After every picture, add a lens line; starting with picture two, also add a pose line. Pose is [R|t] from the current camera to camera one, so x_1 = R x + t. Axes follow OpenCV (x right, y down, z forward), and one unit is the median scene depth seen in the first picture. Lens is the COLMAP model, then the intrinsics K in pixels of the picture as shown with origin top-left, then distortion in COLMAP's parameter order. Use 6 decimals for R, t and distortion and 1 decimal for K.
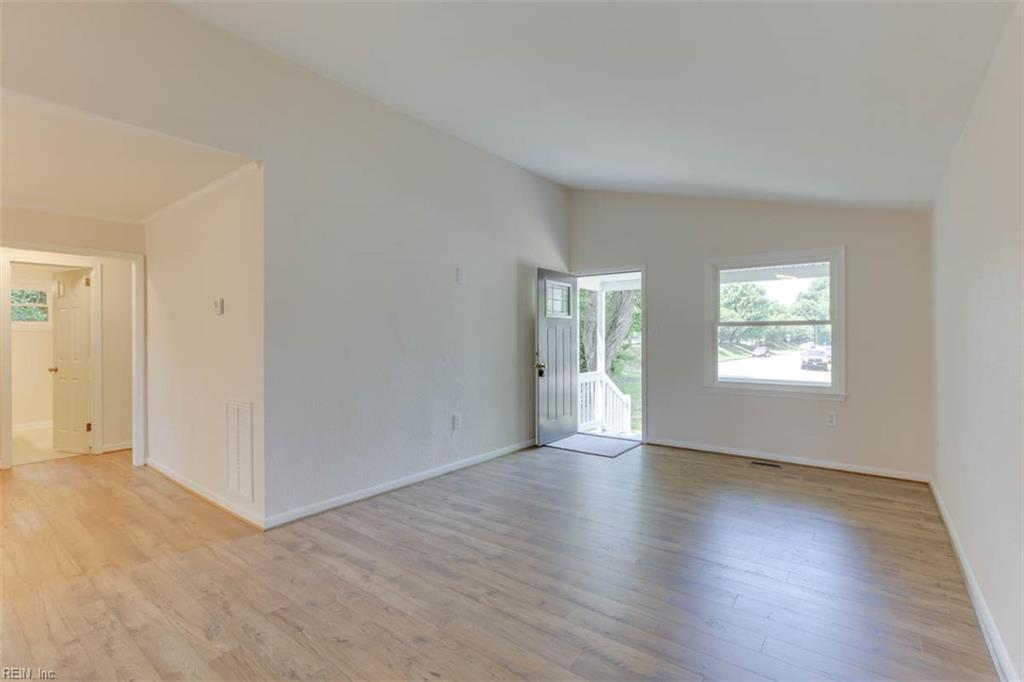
lens RADIAL K [[470.3, 0, 523.0], [0, 470.3, 337.1], [0, 0, 1]] dist [-0.036028, 0.009565]
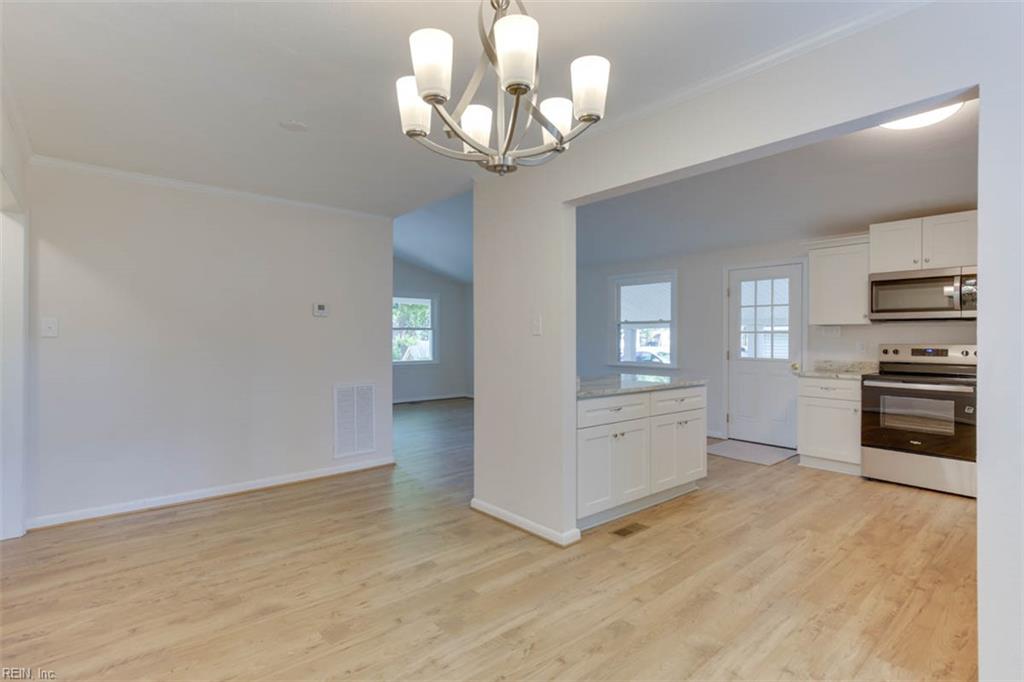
lens RADIAL K [[508.4, 0, 507.2], [0, 508.4, 339.0], [0, 0, 1]] dist [0.003640, 0.000968]
pose [[0.228431, -0.001624, 0.973559, -1.533330], [-0.001334, 0.999997, 0.001981, 0.007864], [-0.973559, -0.001751, 0.228428, 0.194863]]
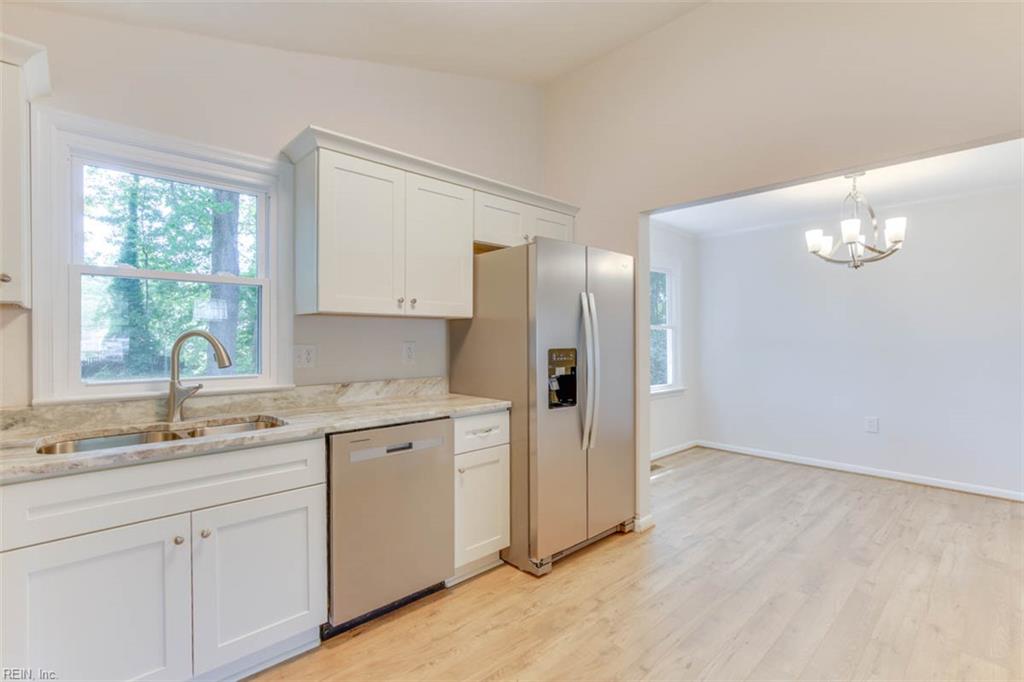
lens RADIAL K [[474.1, 0, 511.2], [0, 474.1, 338.6], [0, 0, 1]] dist [-0.004375, -0.000449]
pose [[-0.185003, 0.004155, -0.982729, -0.269010], [0.003872, 0.999986, 0.003500, 0.005435], [0.982730, -0.003158, -0.185016, -0.146912]]
